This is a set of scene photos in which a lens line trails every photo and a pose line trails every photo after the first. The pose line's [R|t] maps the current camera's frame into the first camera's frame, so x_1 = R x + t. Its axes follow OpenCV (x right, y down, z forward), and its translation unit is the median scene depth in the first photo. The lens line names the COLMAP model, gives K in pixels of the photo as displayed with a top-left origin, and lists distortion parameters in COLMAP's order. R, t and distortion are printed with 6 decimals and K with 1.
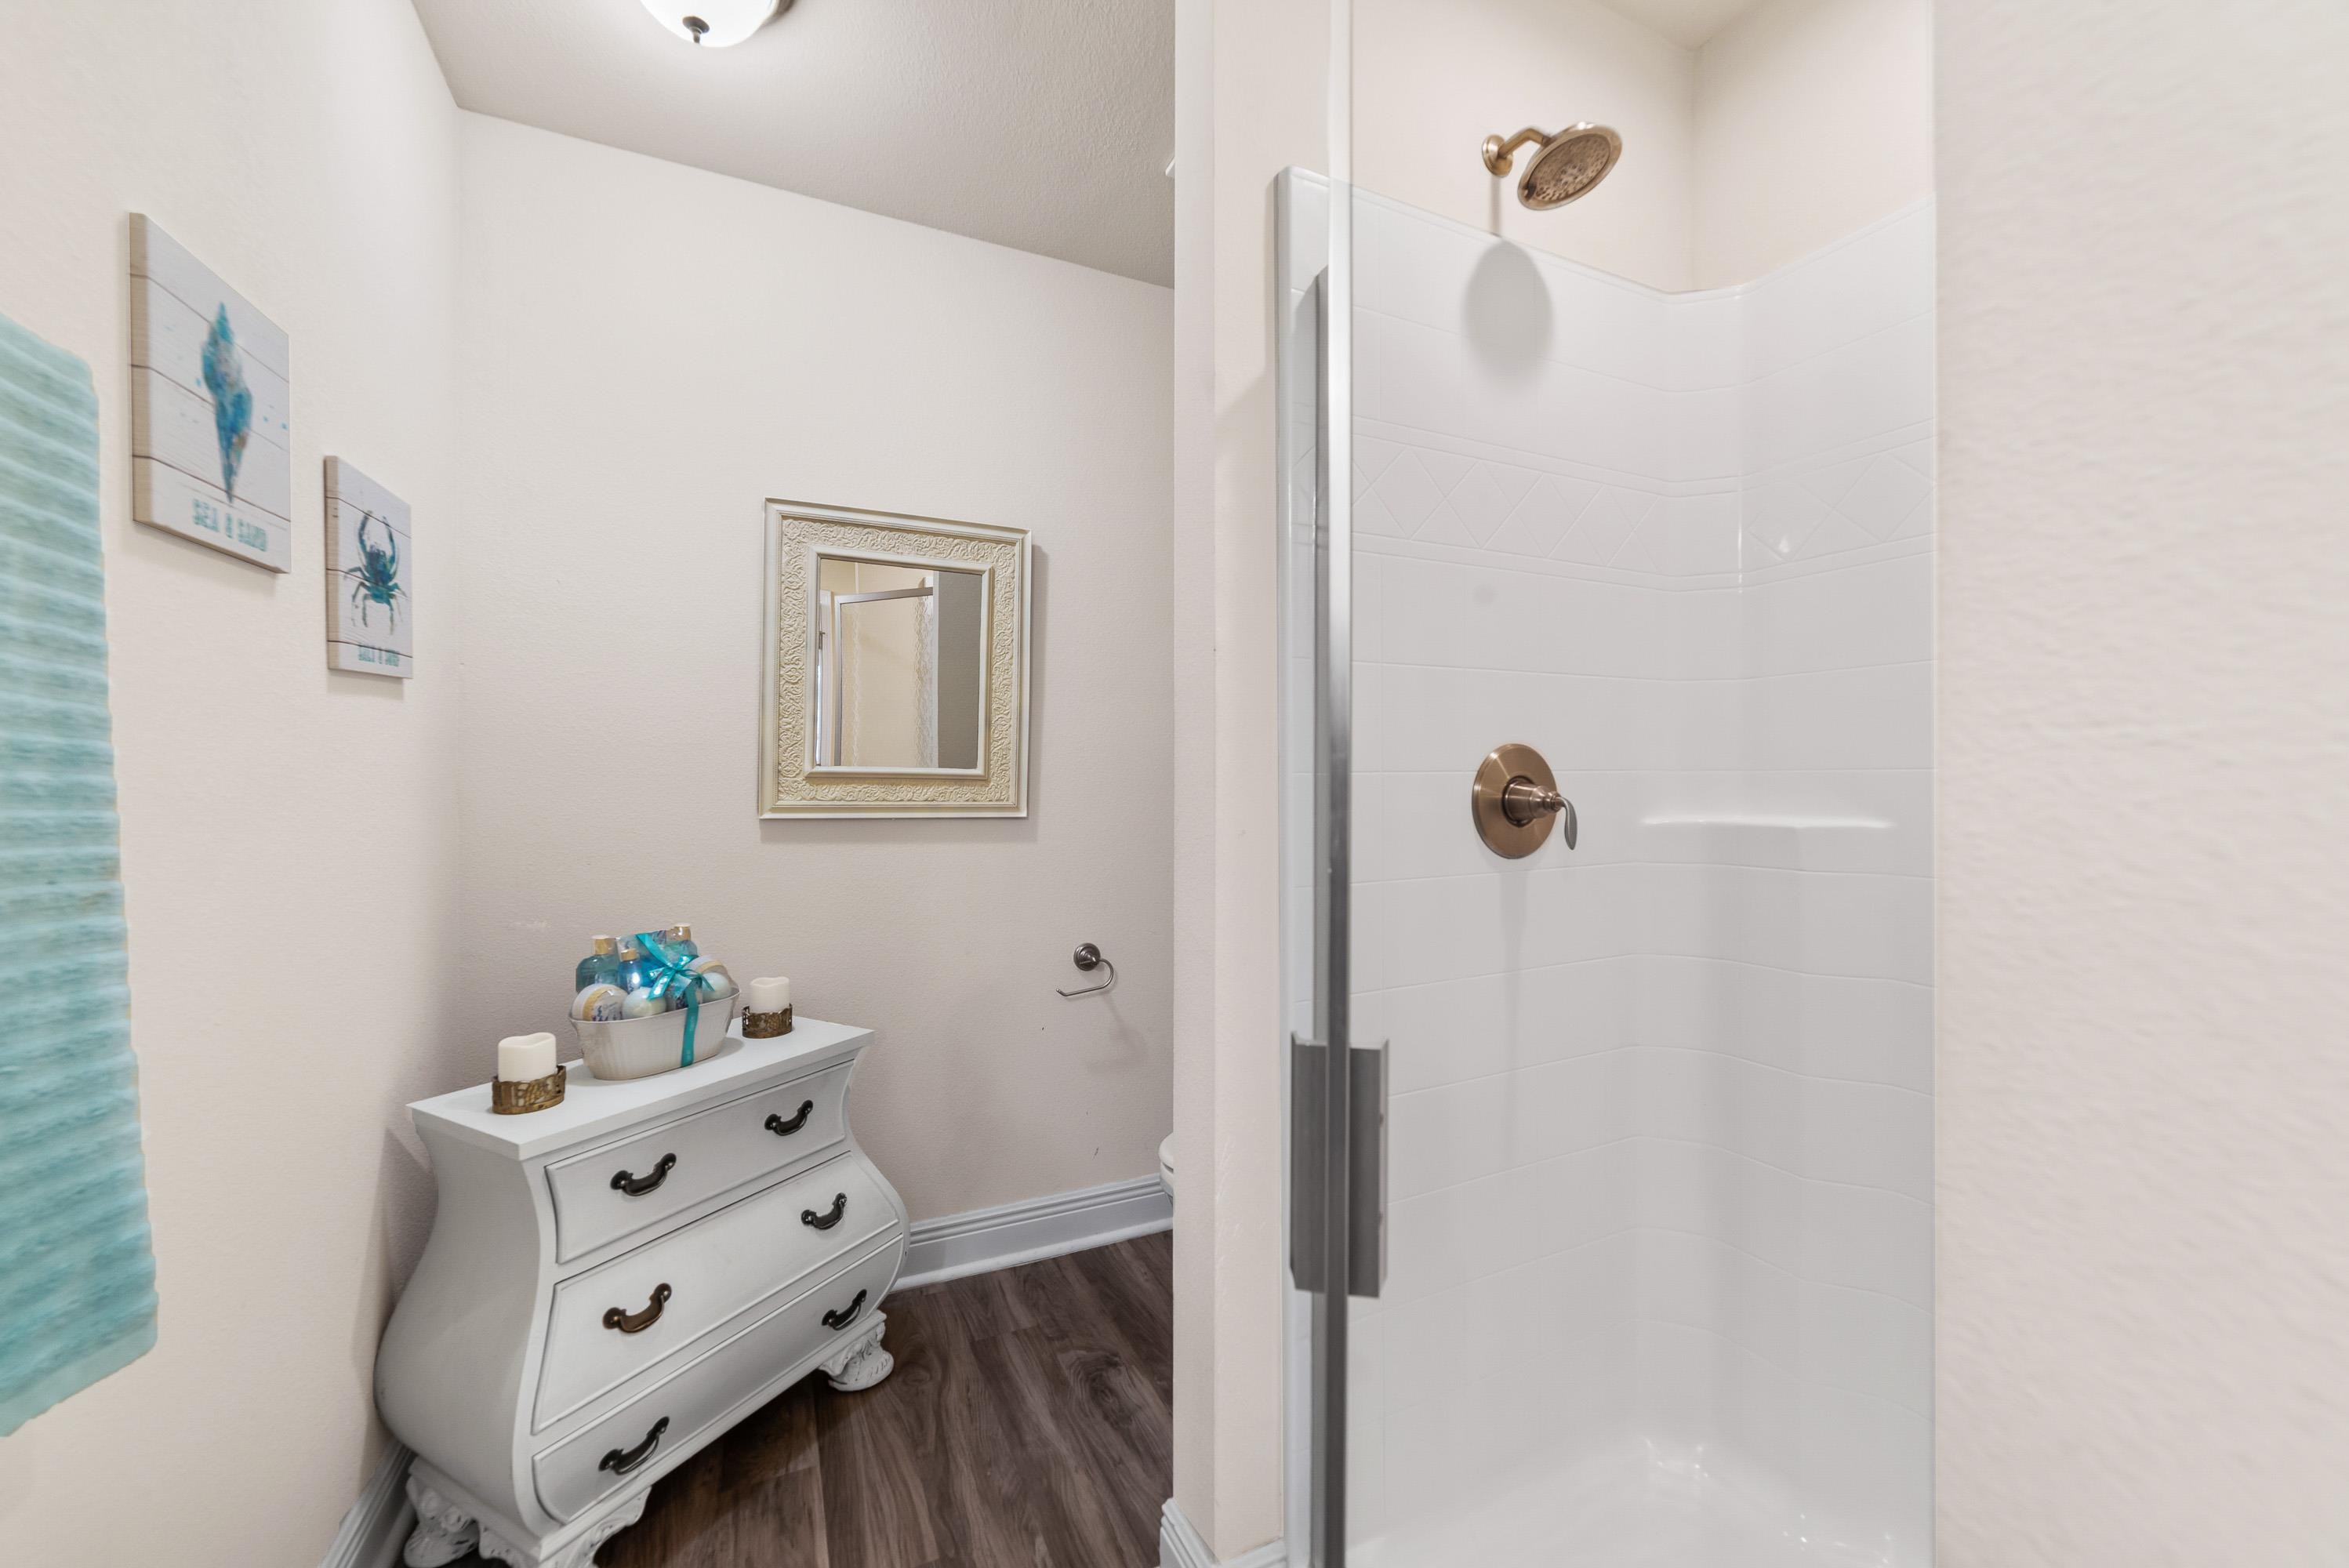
lens RADIAL K [[934.1, 0, 1171.3], [0, 934.1, 784.0], [0, 0, 1]] dist [-0.009541, 0.000520]
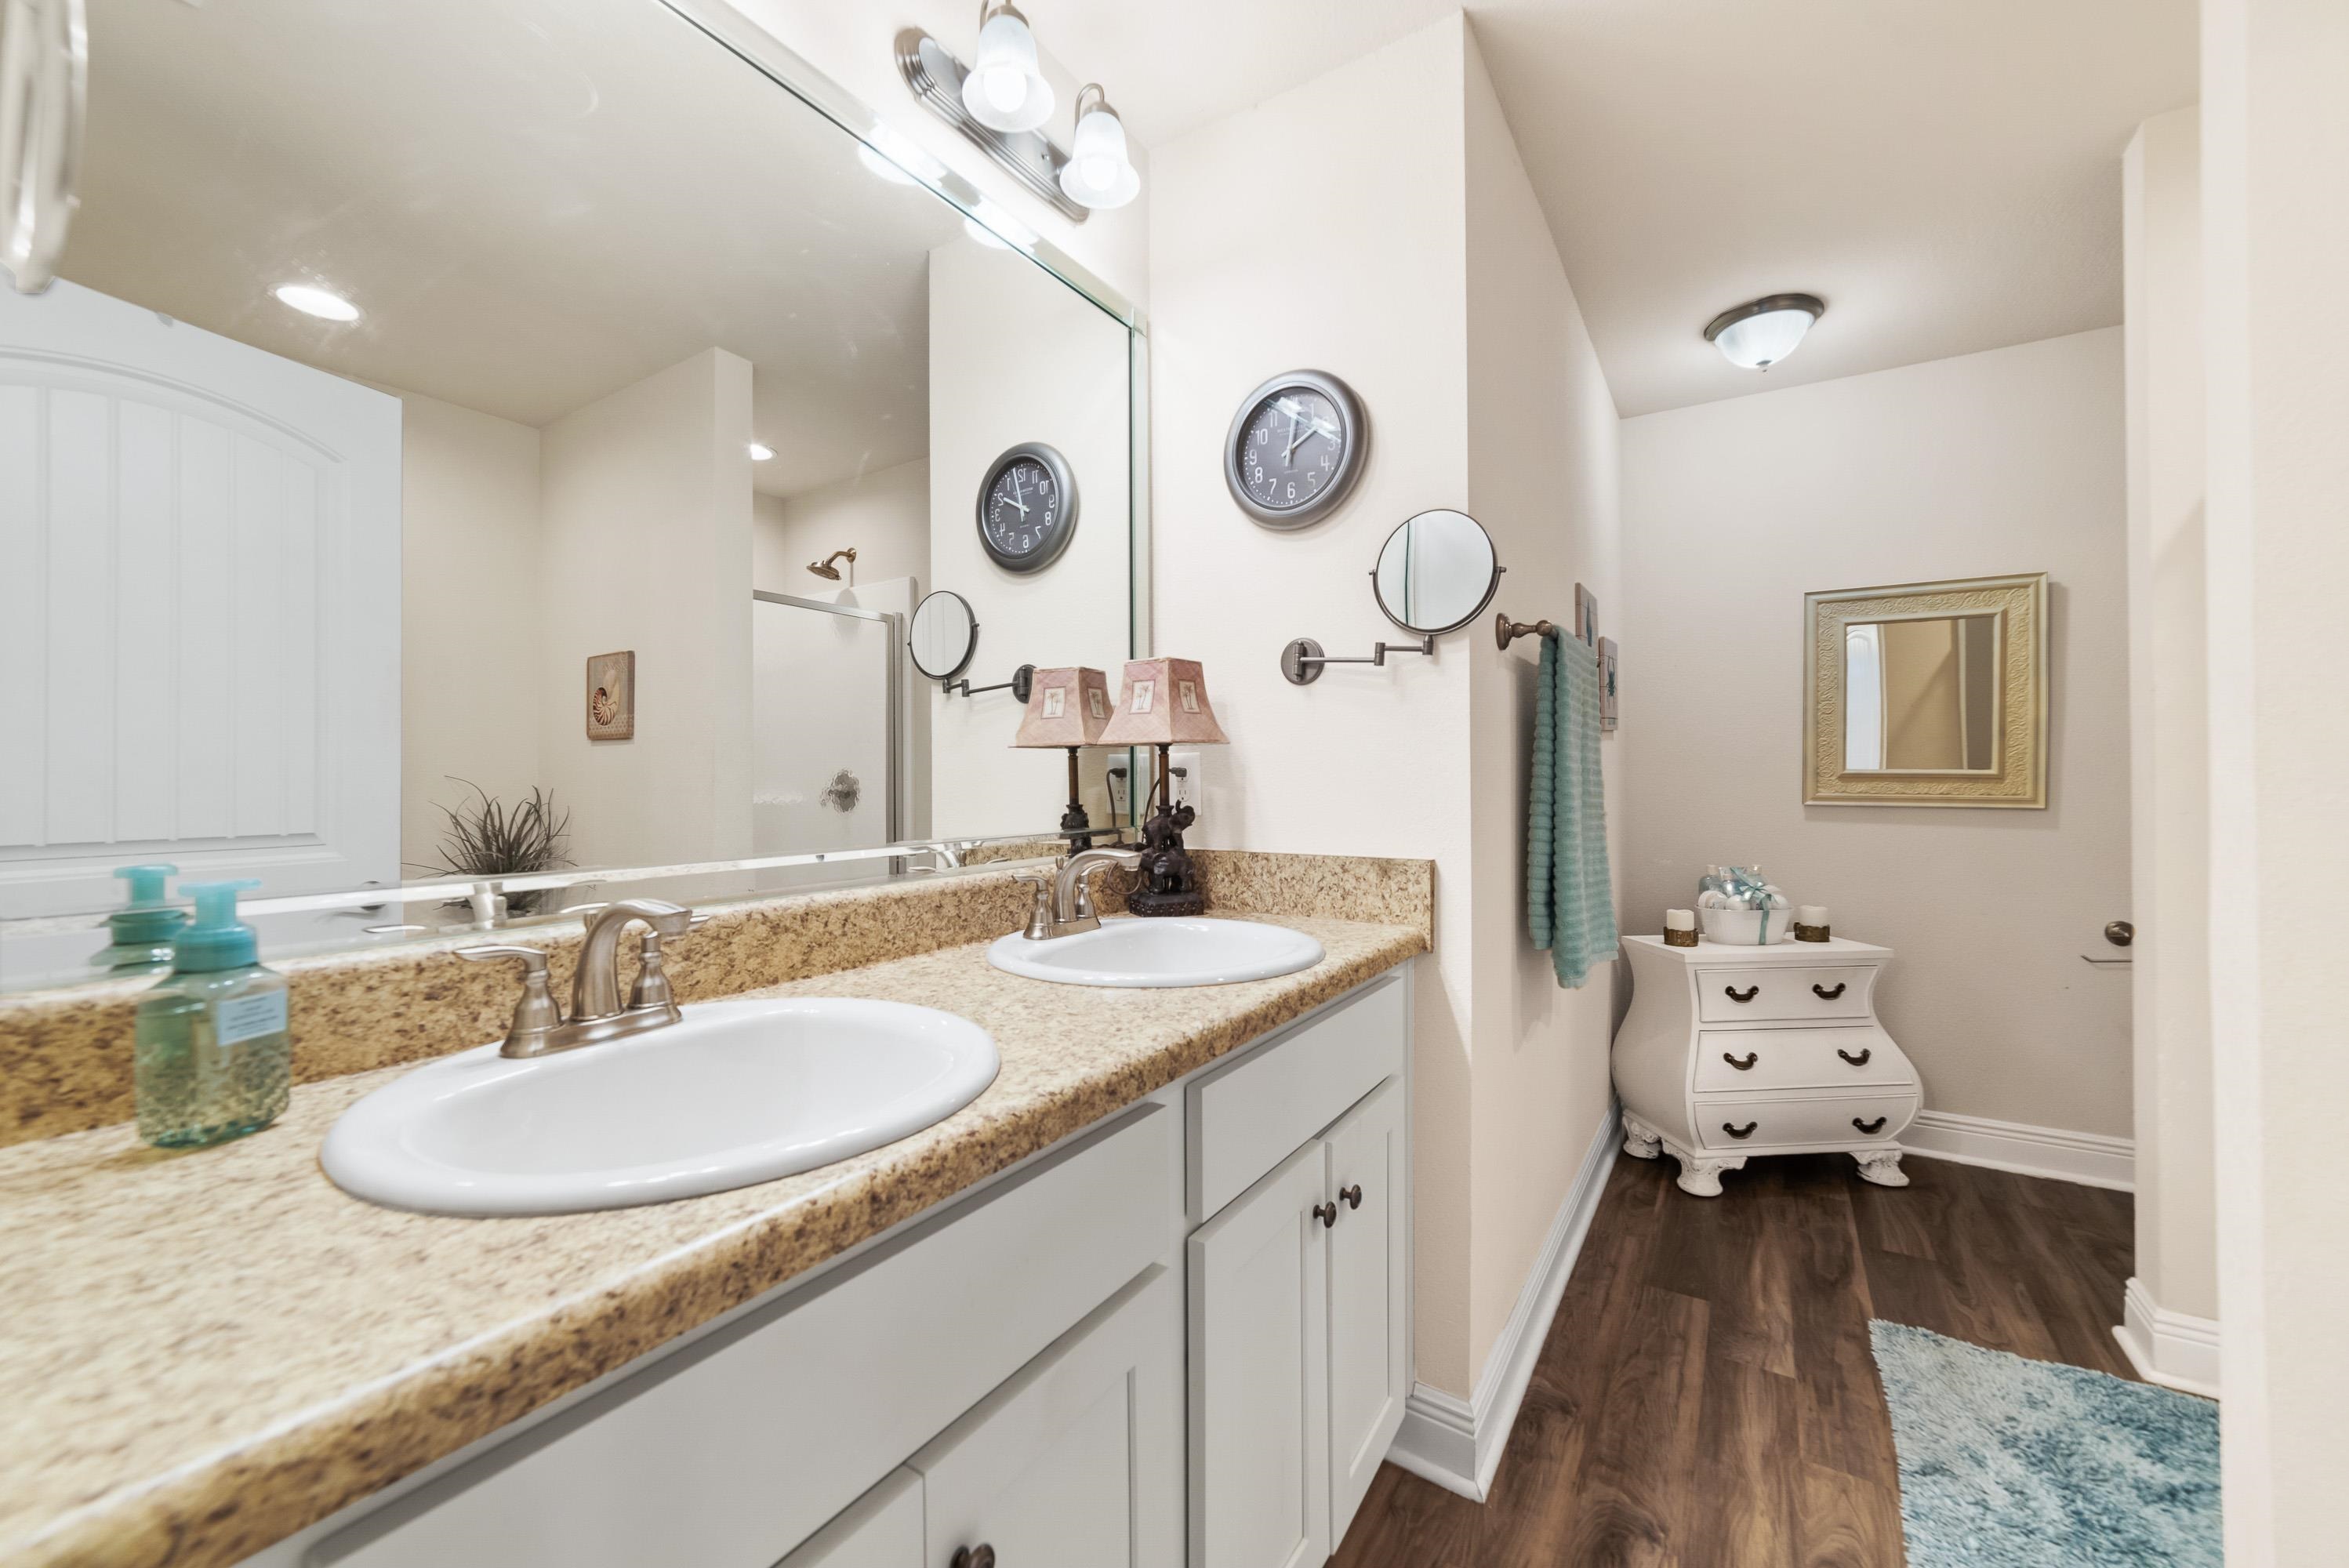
lens RADIAL K [[934.1, 0, 1171.3], [0, 934.1, 784.0], [0, 0, 1]] dist [-0.009541, 0.000520]
pose [[0.552371, -0.008003, -0.833560, 0.283674], [0.001701, 0.999963, -0.008473, 0.015201], [0.833597, 0.003263, 0.552364, -0.780955]]
